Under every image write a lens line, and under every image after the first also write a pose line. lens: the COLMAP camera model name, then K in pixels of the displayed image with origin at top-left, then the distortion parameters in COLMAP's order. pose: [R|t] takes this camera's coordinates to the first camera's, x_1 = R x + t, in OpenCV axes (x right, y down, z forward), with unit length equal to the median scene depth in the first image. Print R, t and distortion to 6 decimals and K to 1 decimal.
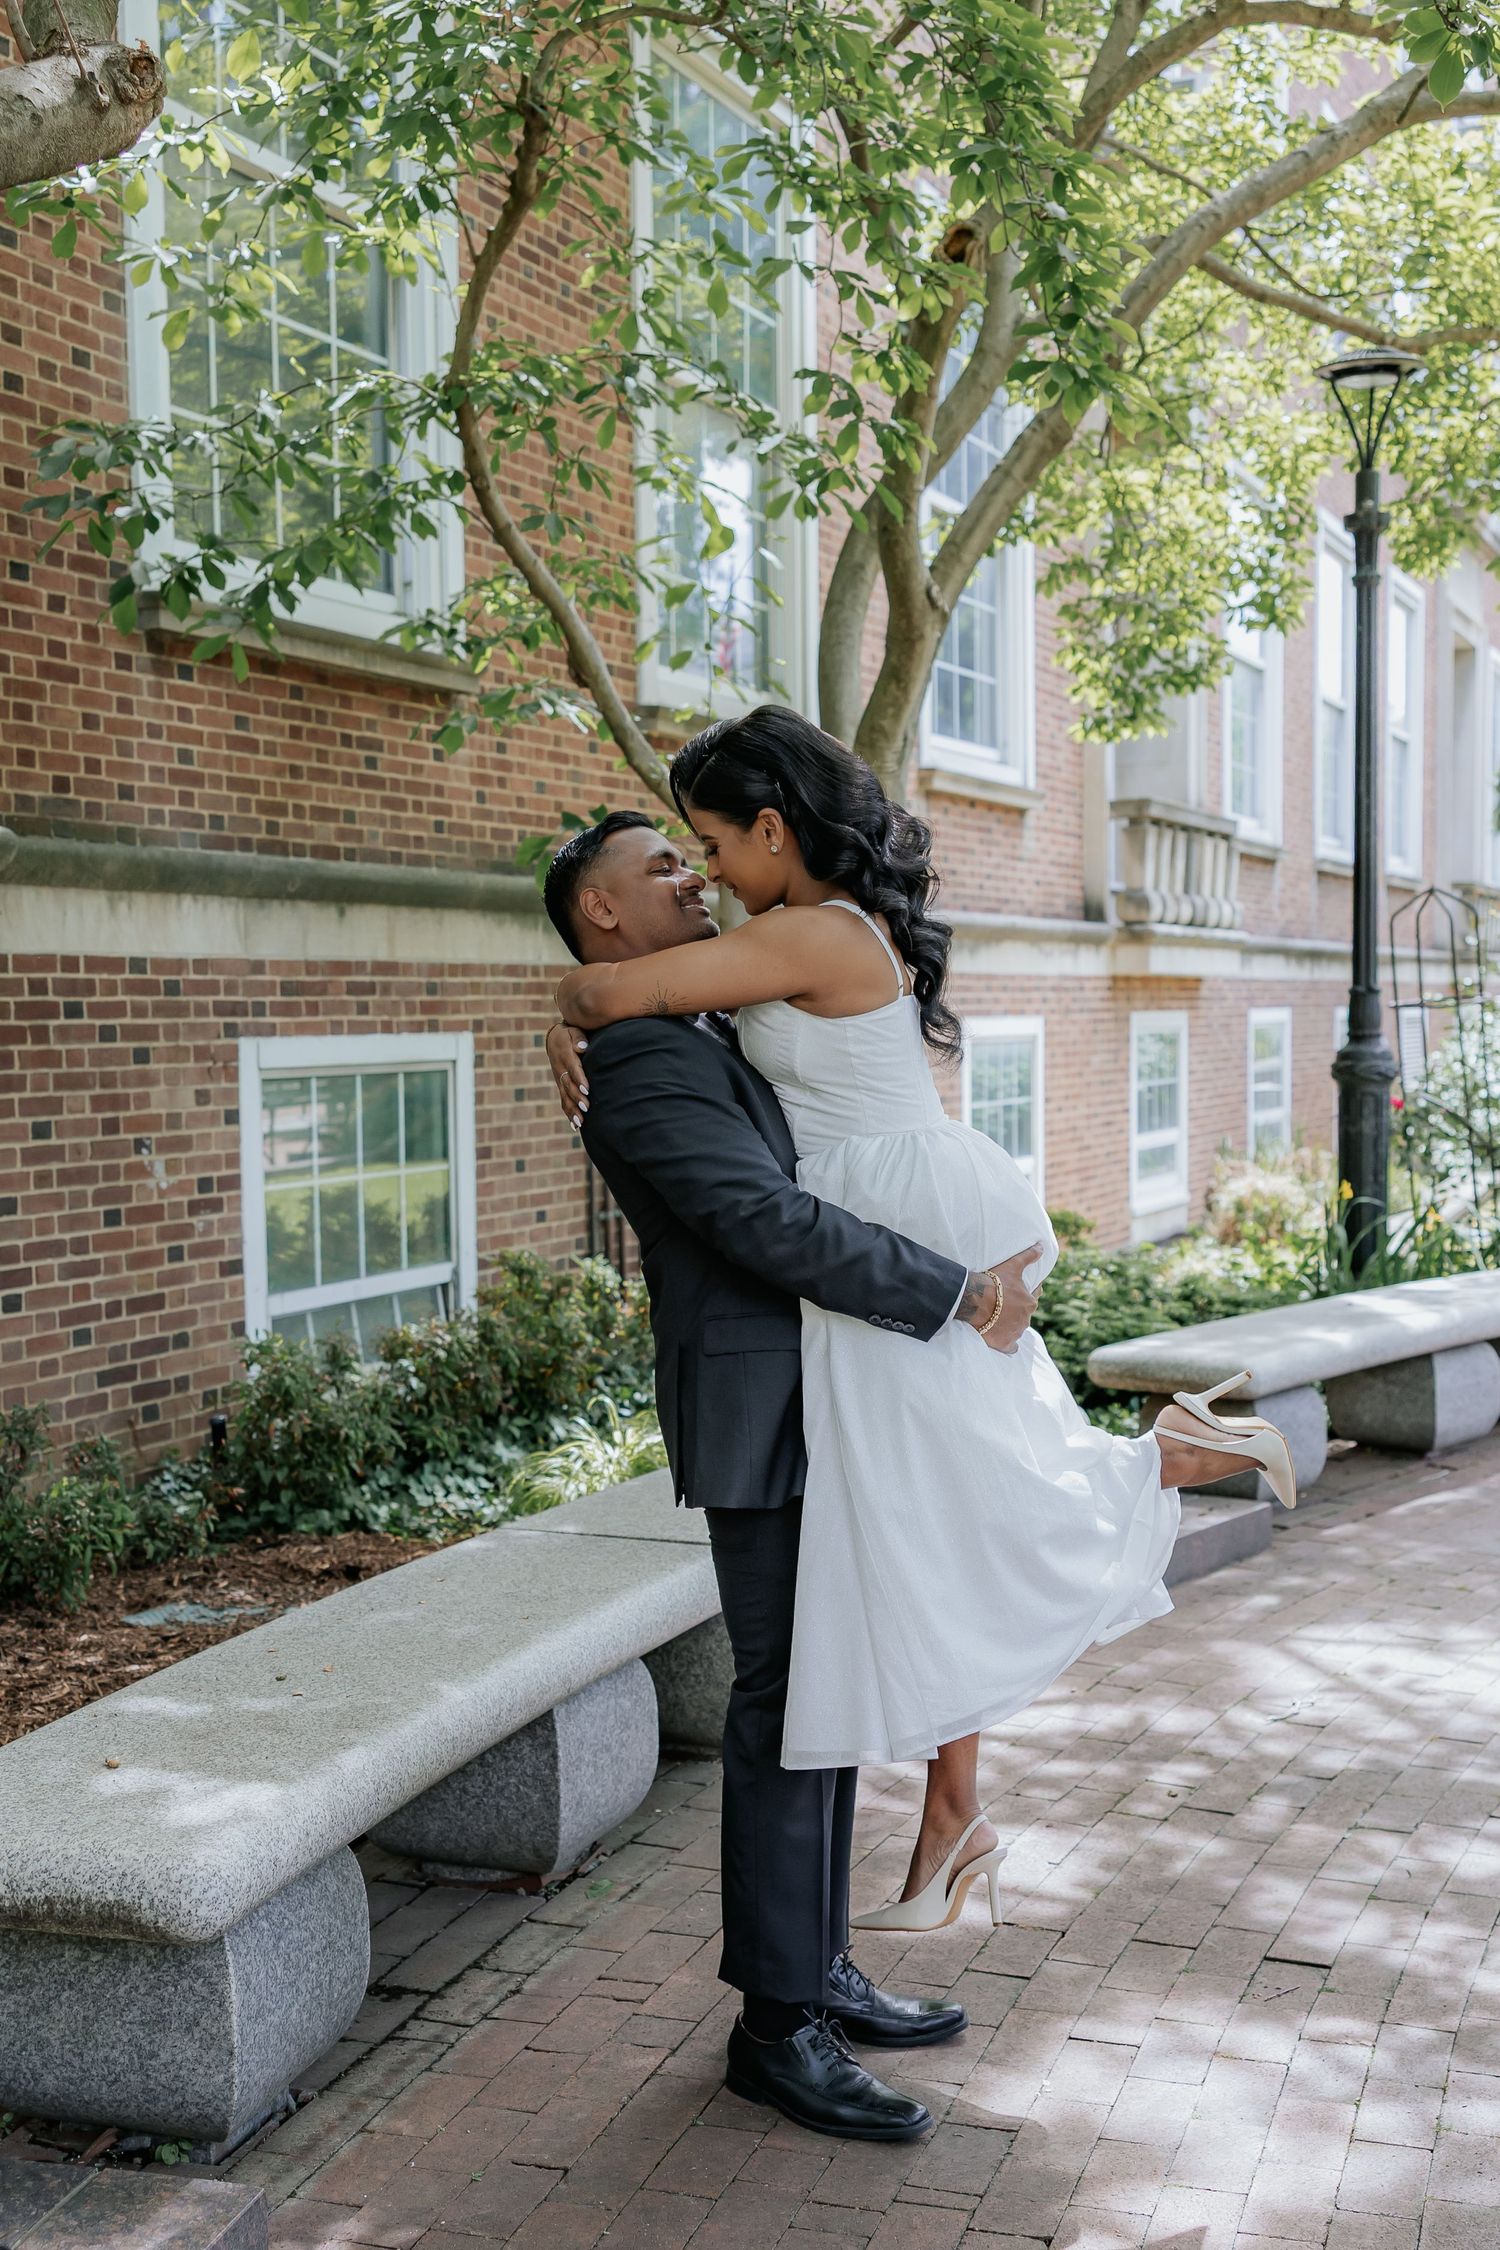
lens RADIAL K [[2599.3, 0, 698.7], [0, 2599.3, 1213.7], [0, 0, 1]] dist [-0.000800, 0.038548]
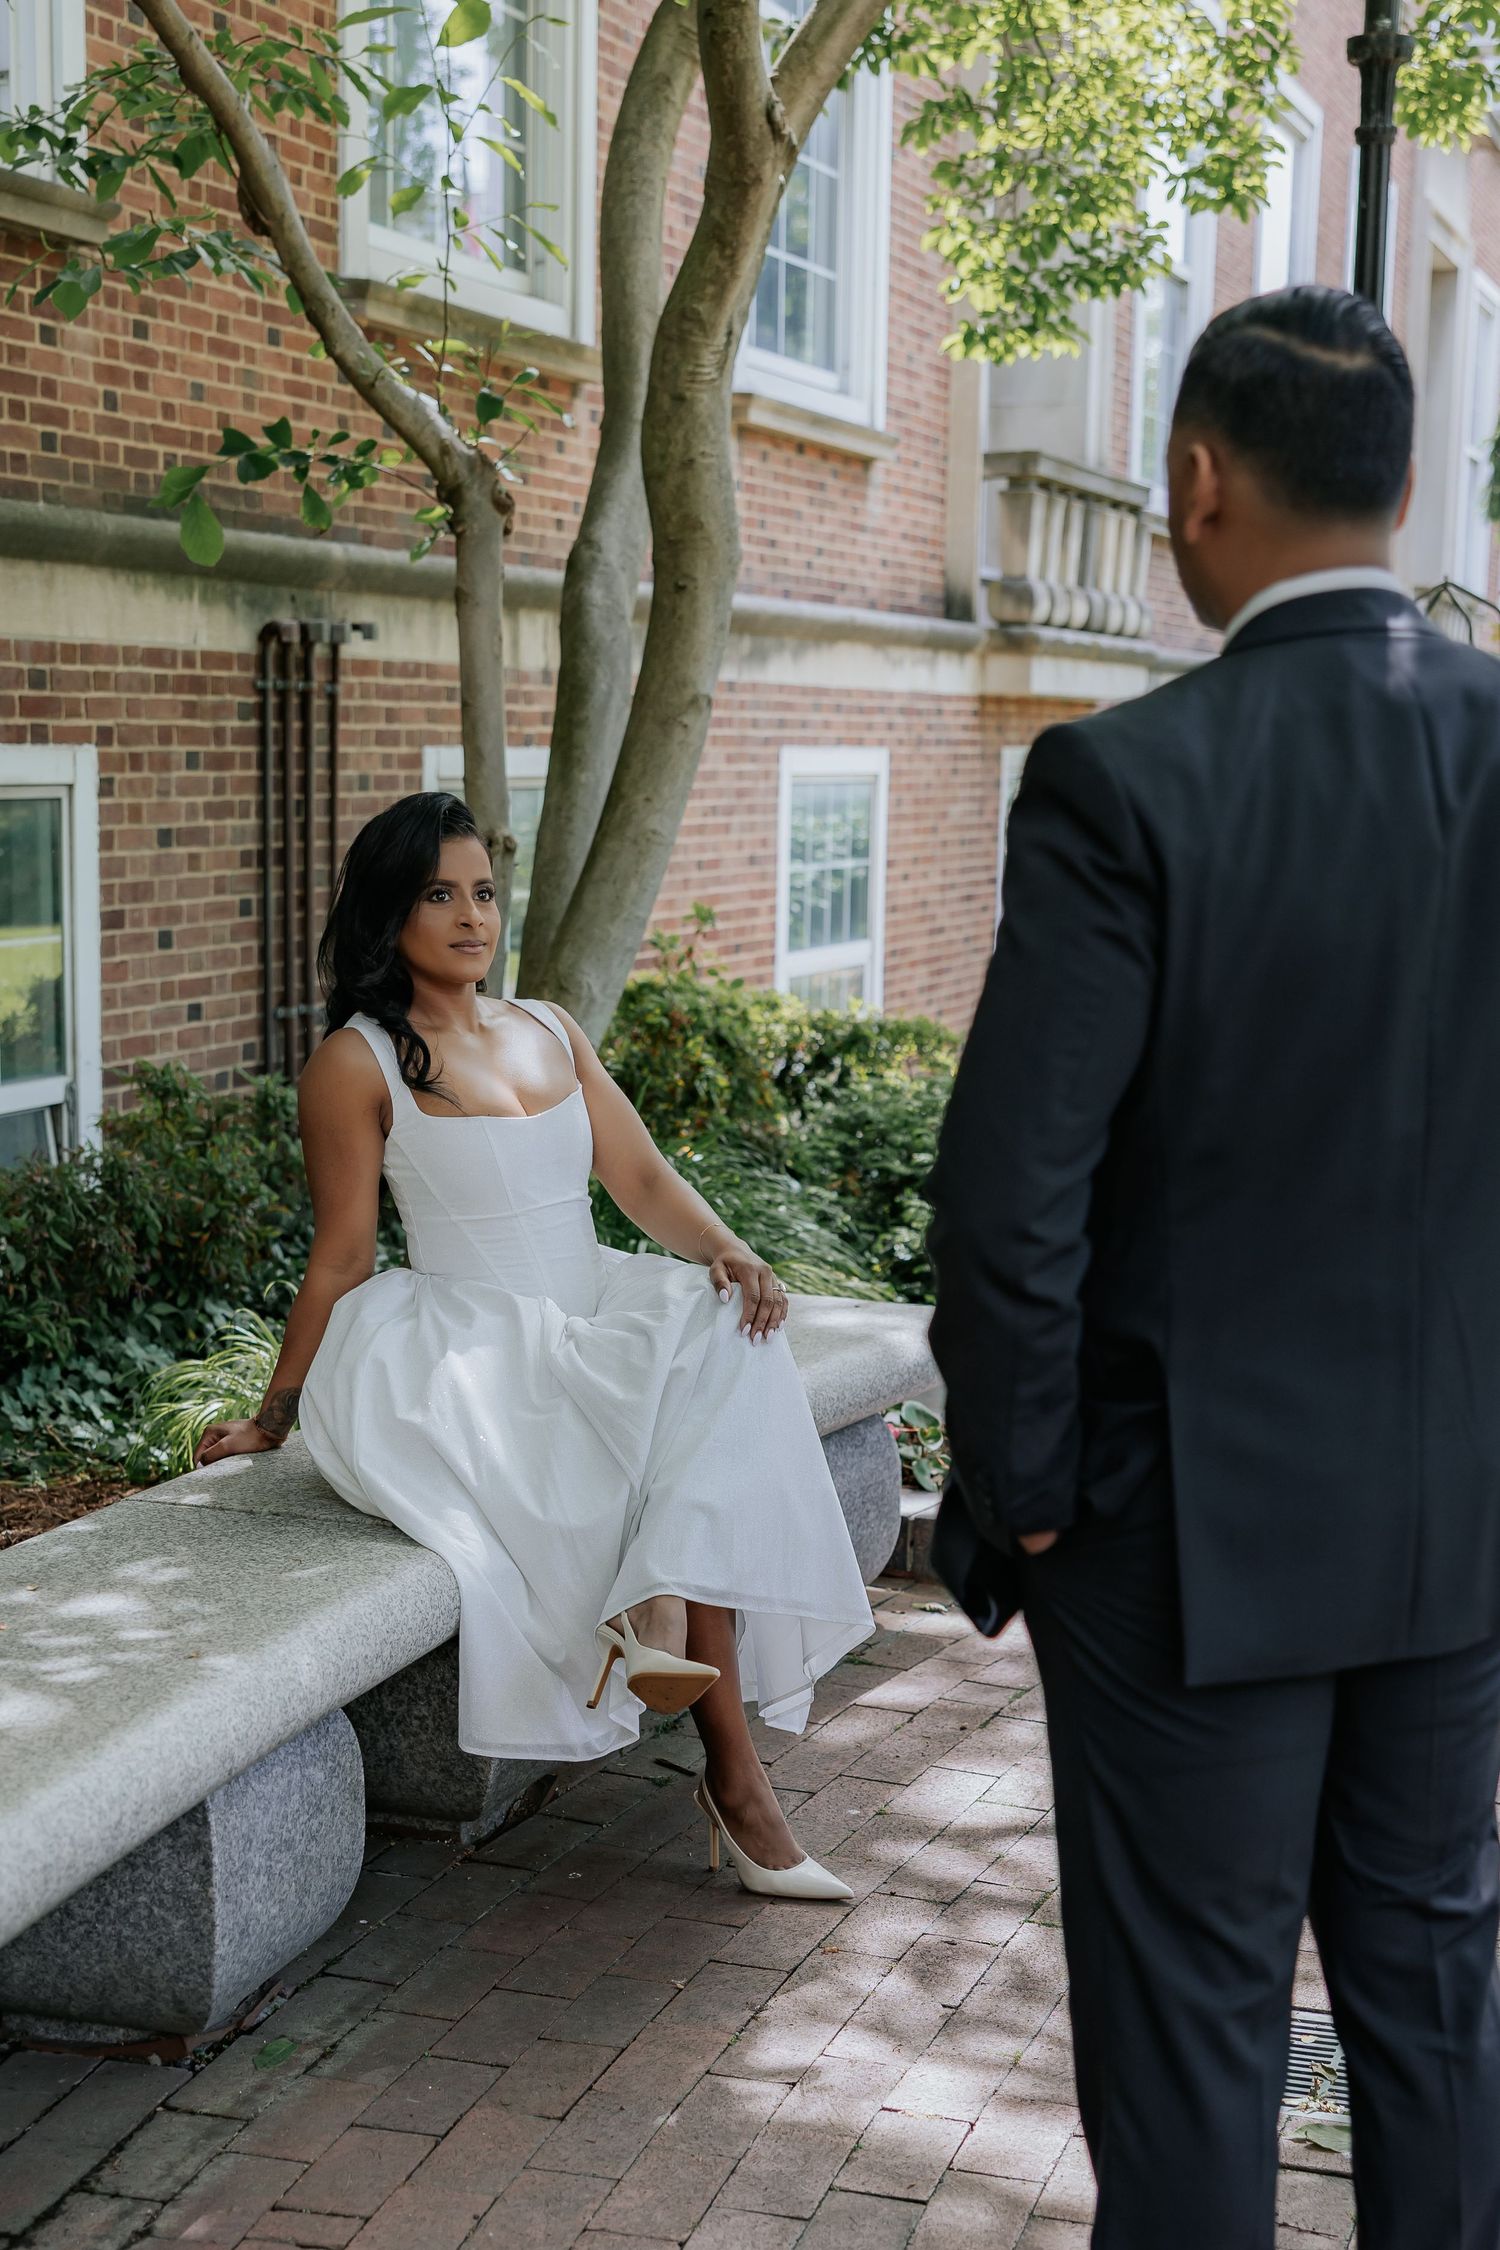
lens RADIAL K [[3388.3, 0, 704.2], [0, 3388.3, 1378.8], [0, 0, 1]] dist [0.000649, 0.023920]
pose [[0.995941, 0.012849, 0.089090, -0.003821], [-0.022530, 0.993837, 0.108537, -0.003418], [-0.087146, -0.110104, 0.990092, 0.072013]]
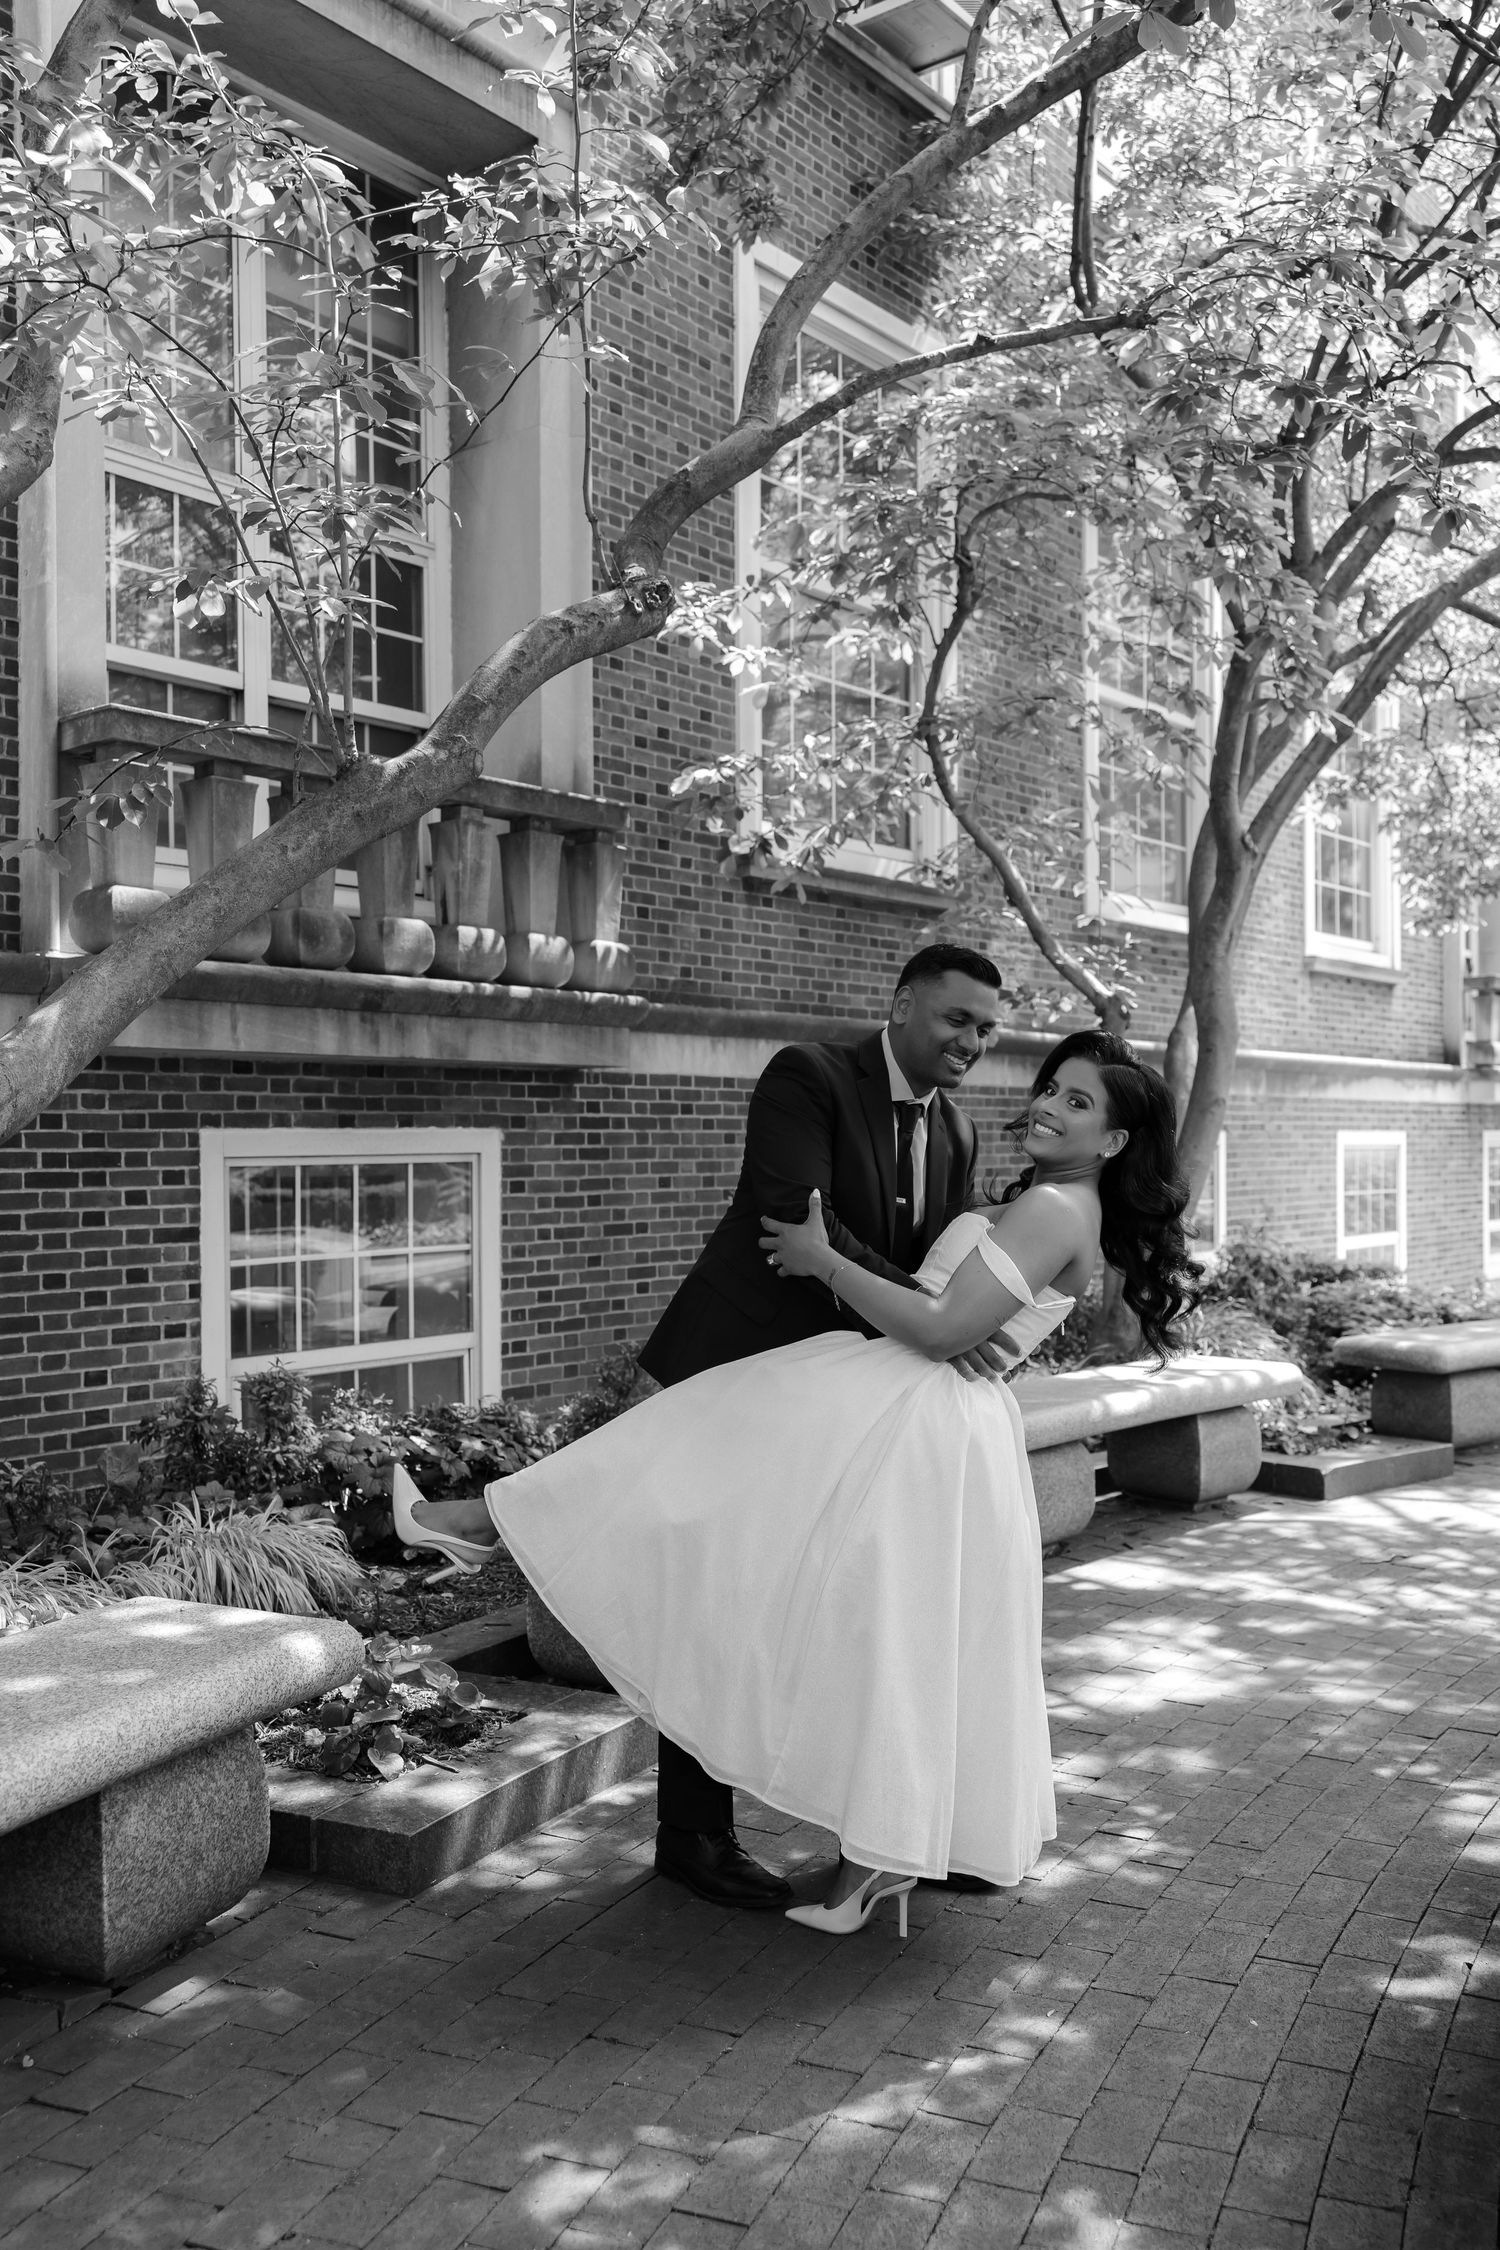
lens RADIAL K [[1876.0, 0, 750.0], [0, 1876.0, 1125.0], [0, 0, 1]] dist [0.000806, 0.004825]
pose [[0.969727, 0.006503, -0.244107, 0.070172], [-0.027056, 0.996352, -0.080937, 0.021192], [0.242690, 0.085091, 0.966365, -0.102827]]
